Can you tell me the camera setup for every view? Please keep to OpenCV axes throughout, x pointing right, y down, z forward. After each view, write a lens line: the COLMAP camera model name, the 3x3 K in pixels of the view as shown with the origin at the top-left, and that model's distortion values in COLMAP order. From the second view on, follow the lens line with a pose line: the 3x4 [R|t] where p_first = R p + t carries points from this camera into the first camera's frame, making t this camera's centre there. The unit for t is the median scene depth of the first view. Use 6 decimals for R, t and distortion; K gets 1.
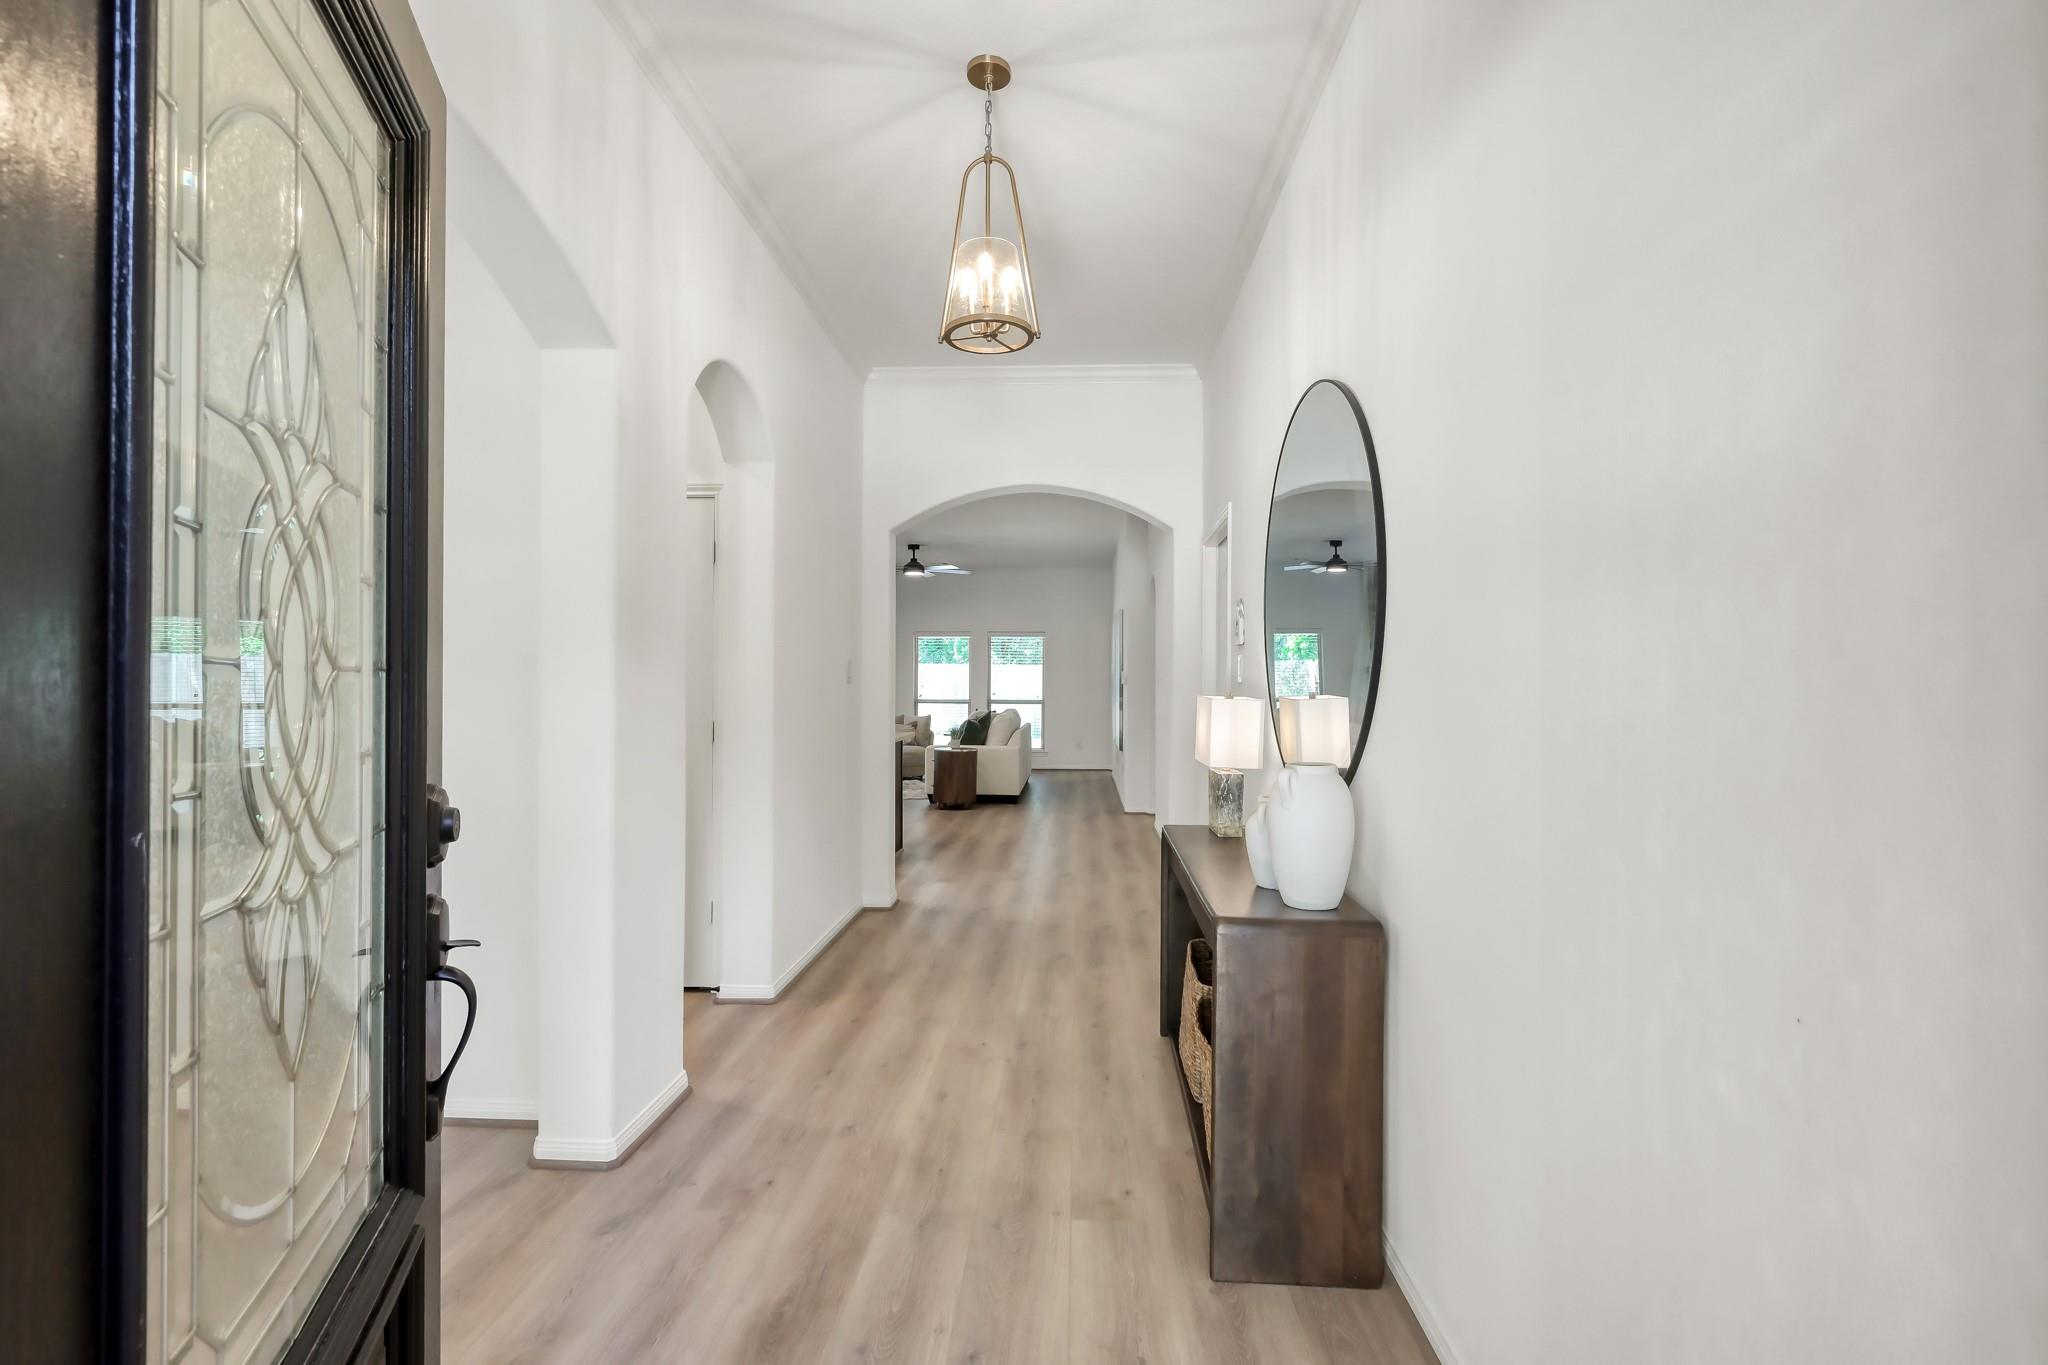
lens RADIAL K [[975.5, 0, 1021.8], [0, 975.5, 685.4], [0, 0, 1]] dist [-0.002560, -0.000395]
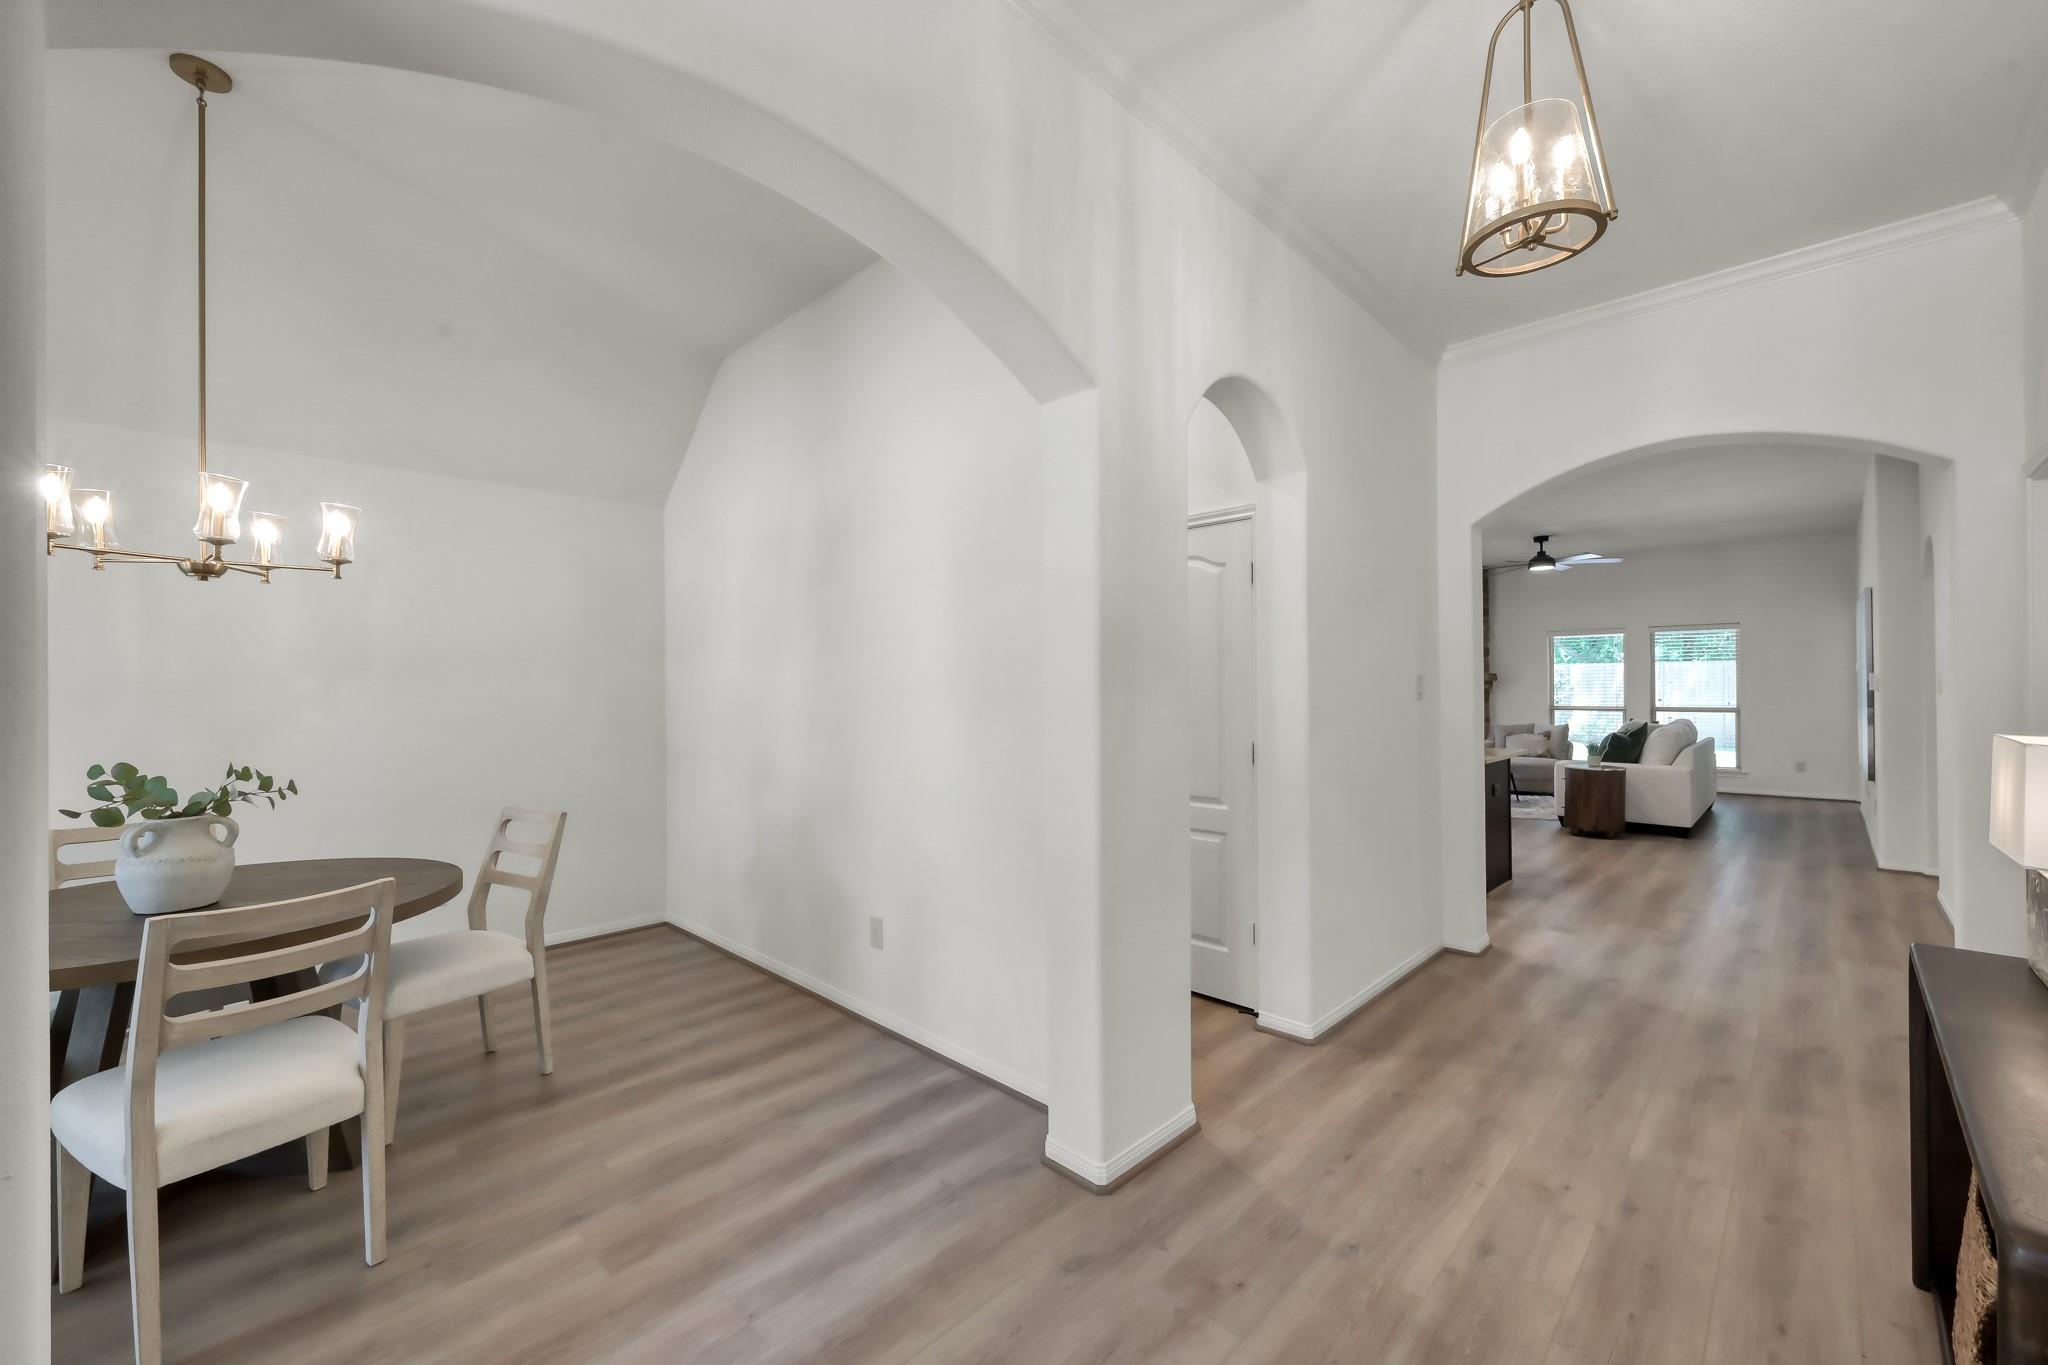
lens RADIAL K [[804.2, 0, 1037.6], [0, 804.2, 680.8], [0, 0, 1]] dist [-0.001868, 0.000246]
pose [[0.743559, -0.013073, -0.668543, 0.074101], [0.015440, 0.999878, -0.002379, -0.029467], [0.668493, -0.008554, 0.743670, 0.253498]]
